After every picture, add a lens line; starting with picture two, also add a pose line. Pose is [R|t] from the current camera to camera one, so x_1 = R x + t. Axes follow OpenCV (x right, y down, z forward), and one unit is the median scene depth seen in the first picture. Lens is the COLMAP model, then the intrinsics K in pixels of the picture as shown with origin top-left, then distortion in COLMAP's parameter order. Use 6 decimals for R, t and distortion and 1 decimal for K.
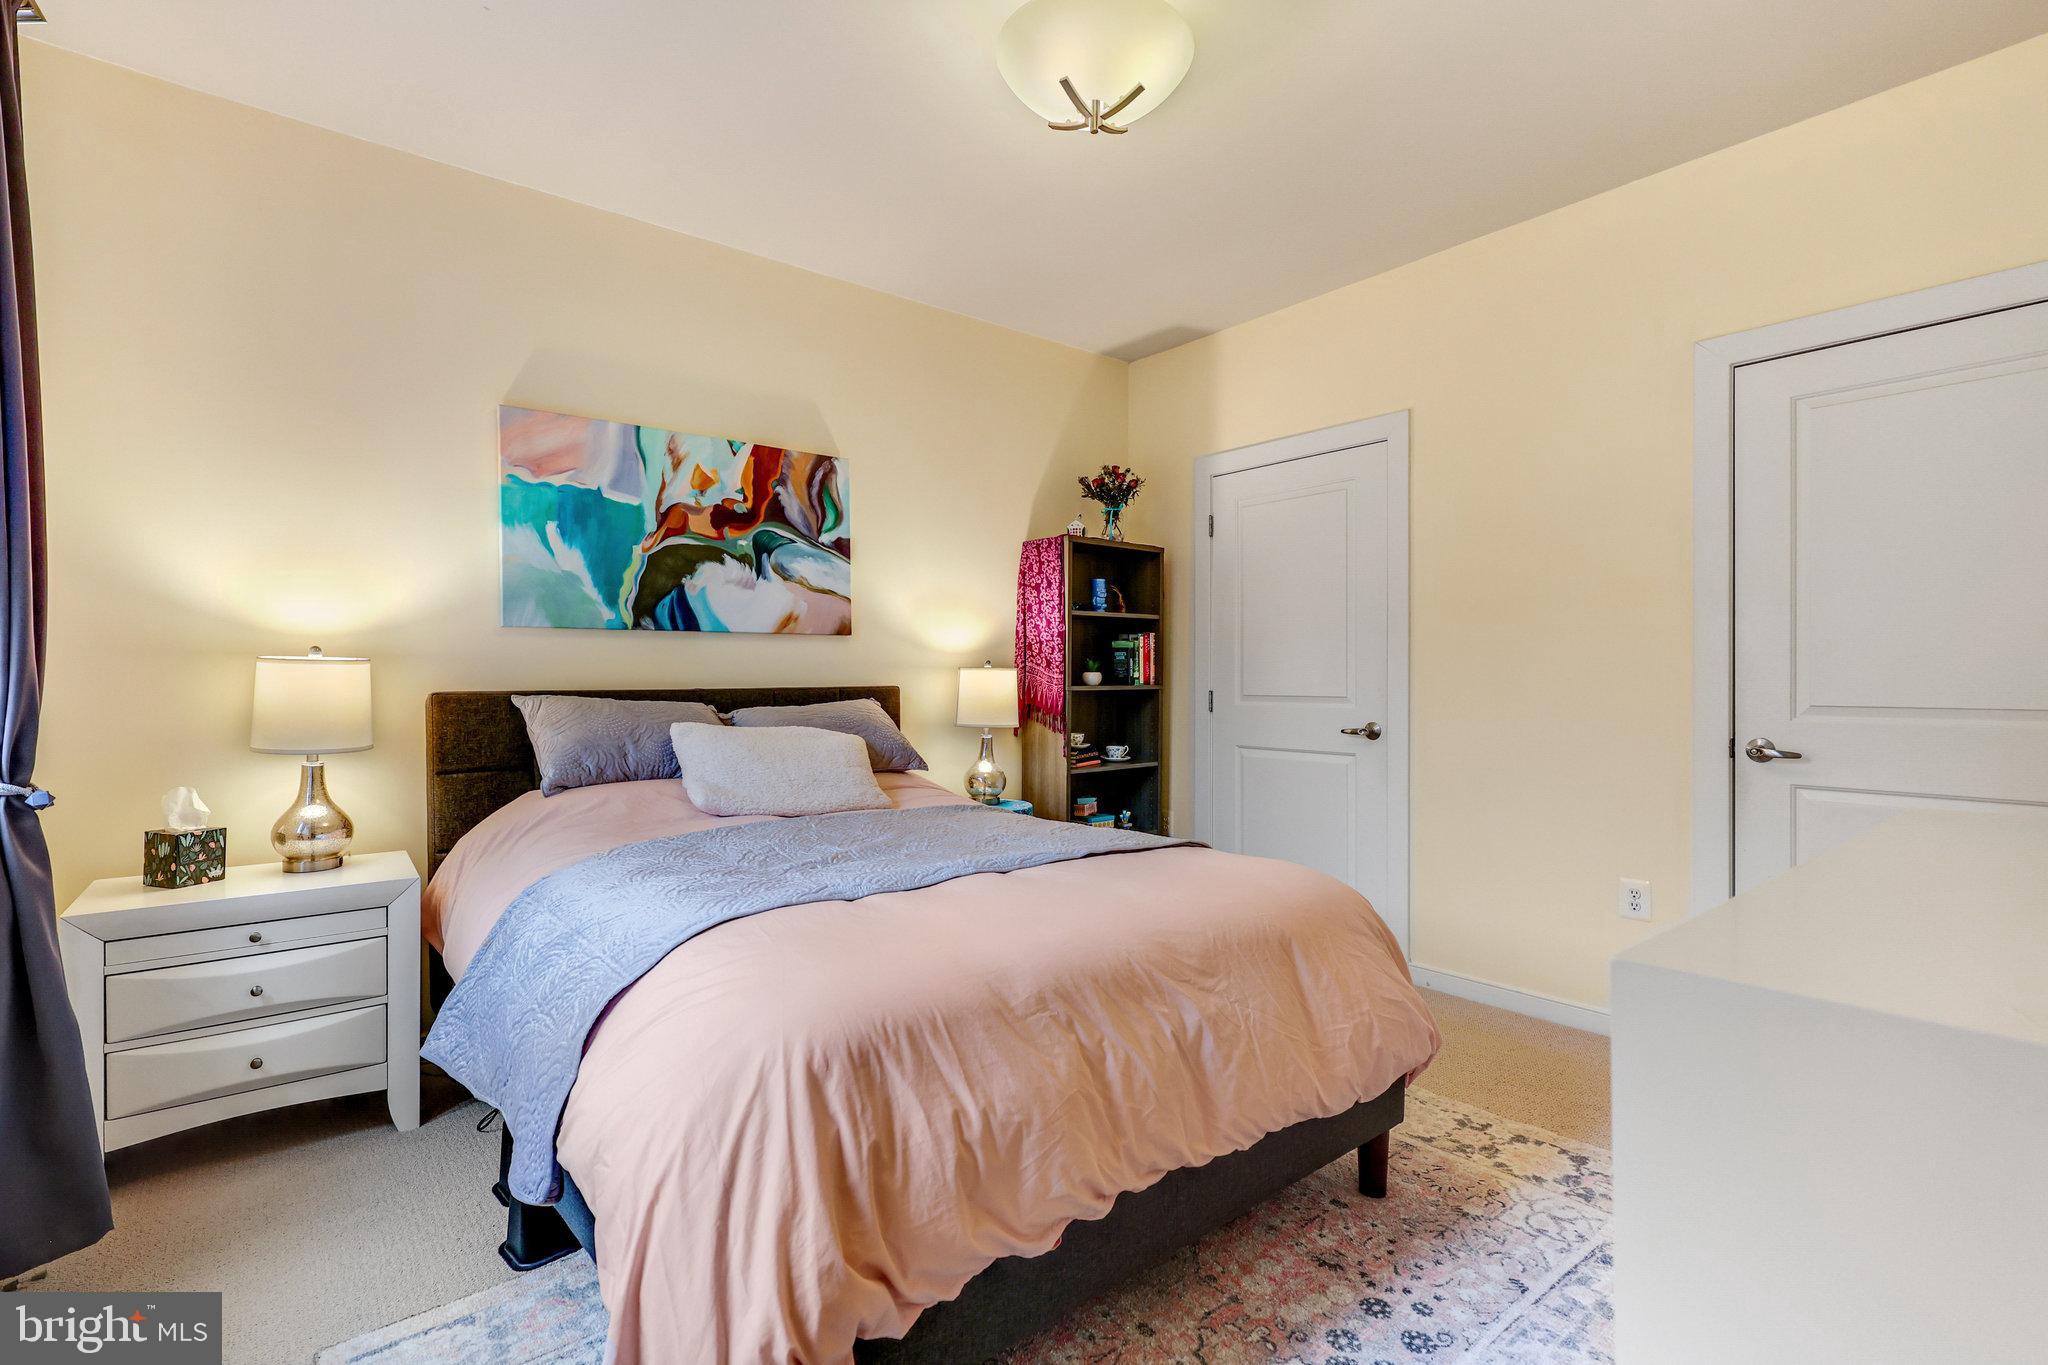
lens RADIAL K [[953.0, 0, 1030.8], [0, 953.0, 679.3], [0, 0, 1]] dist [-0.000997, -0.000265]
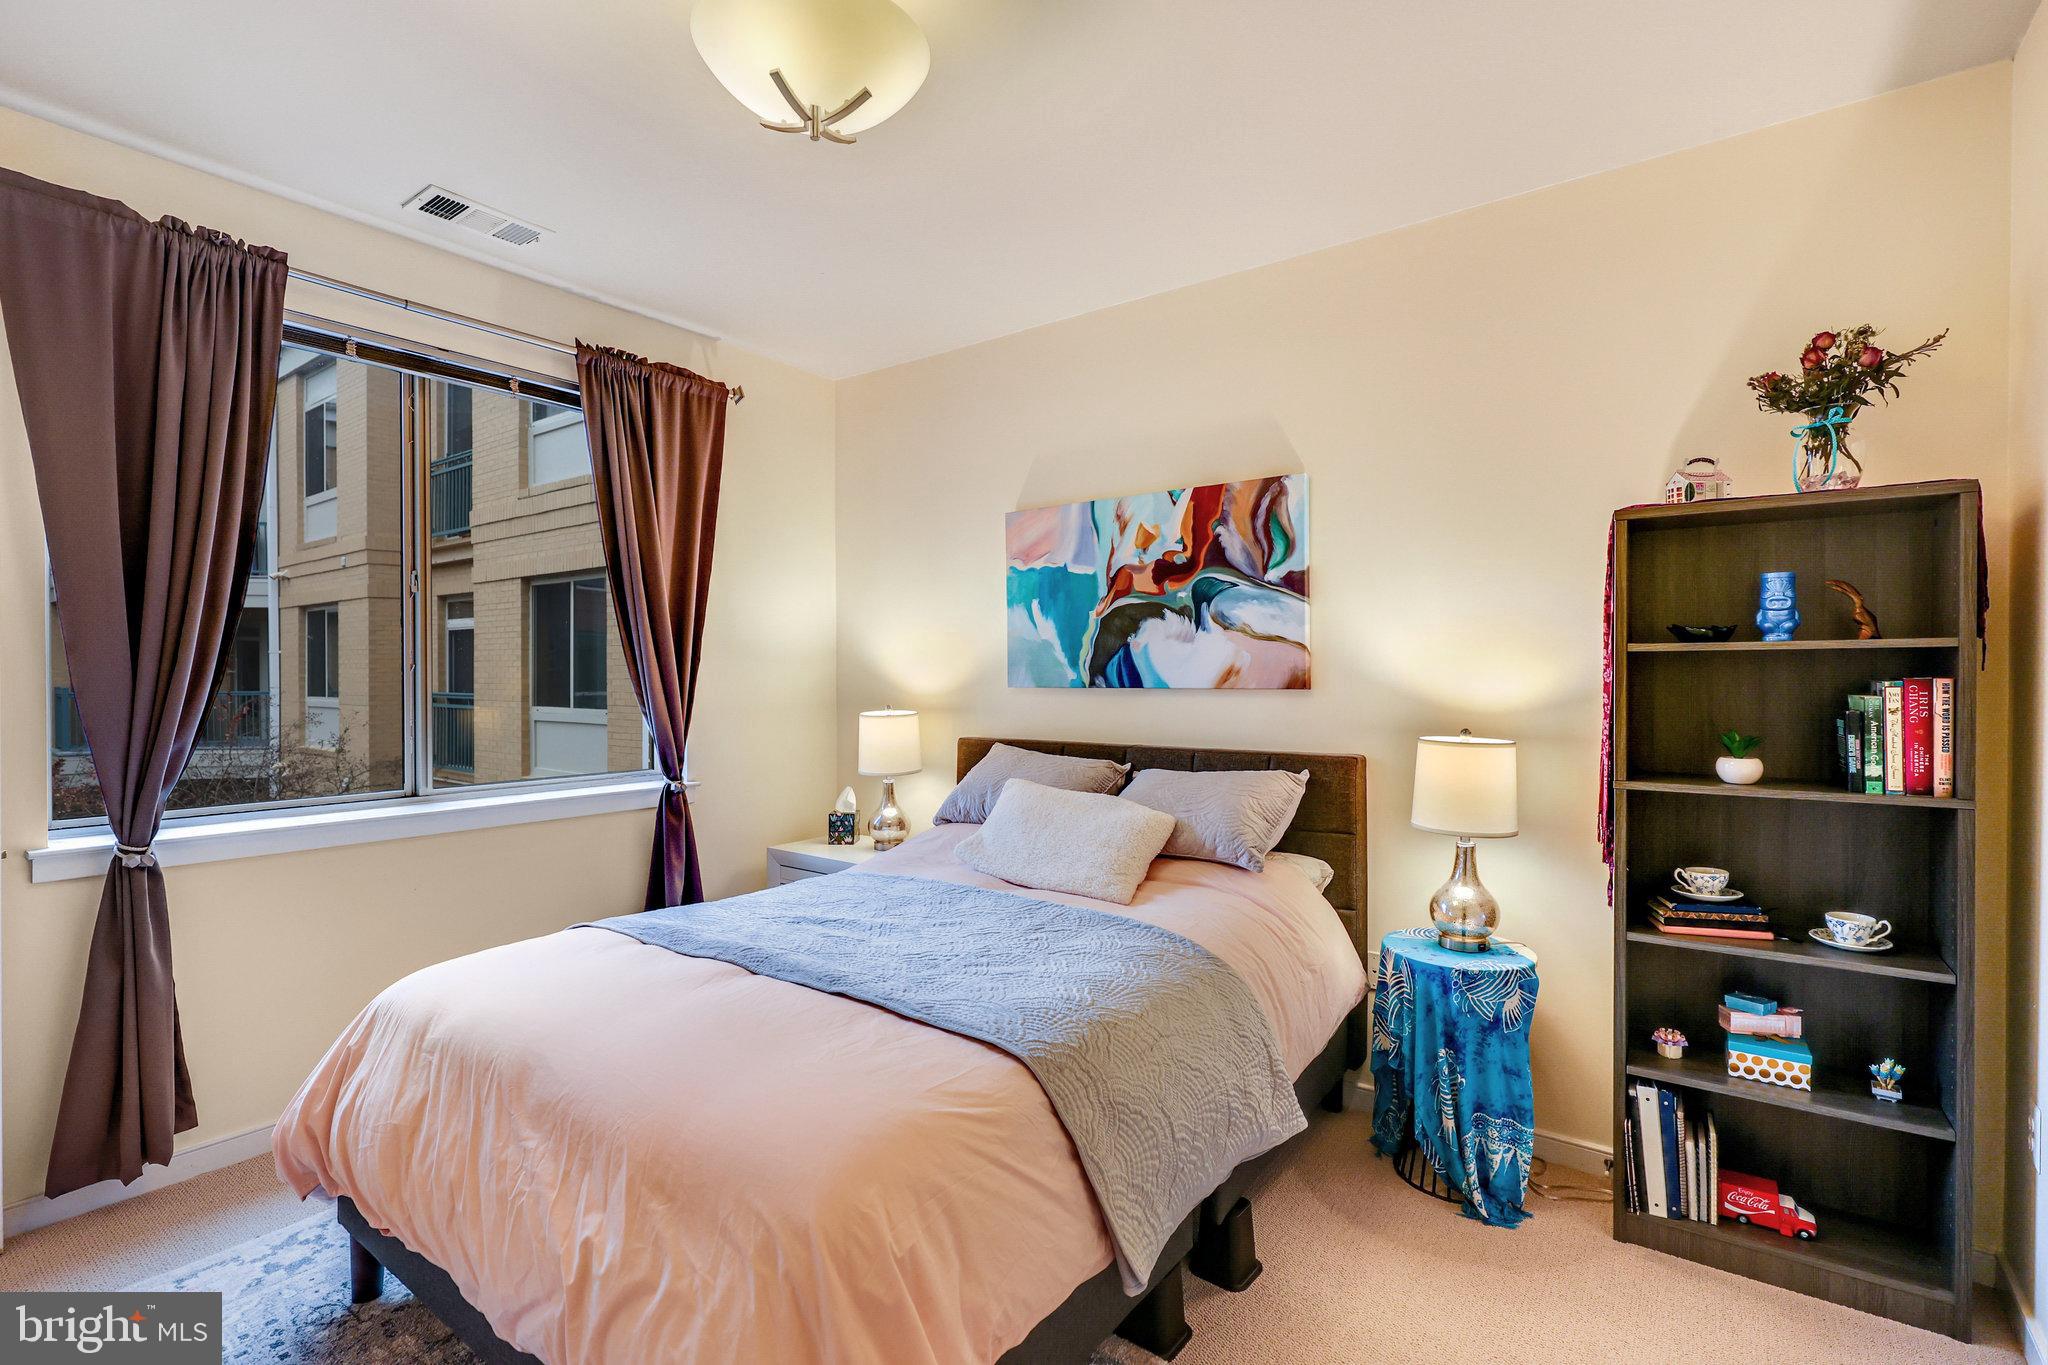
lens RADIAL K [[953.0, 0, 1030.8], [0, 953.0, 679.3], [0, 0, 1]] dist [-0.000997, -0.000265]
pose [[0.232043, 0.007121, -0.972679, 0.593568], [-0.003989, 0.999972, 0.006369, -0.064436], [0.972697, 0.002402, 0.232065, 0.636086]]
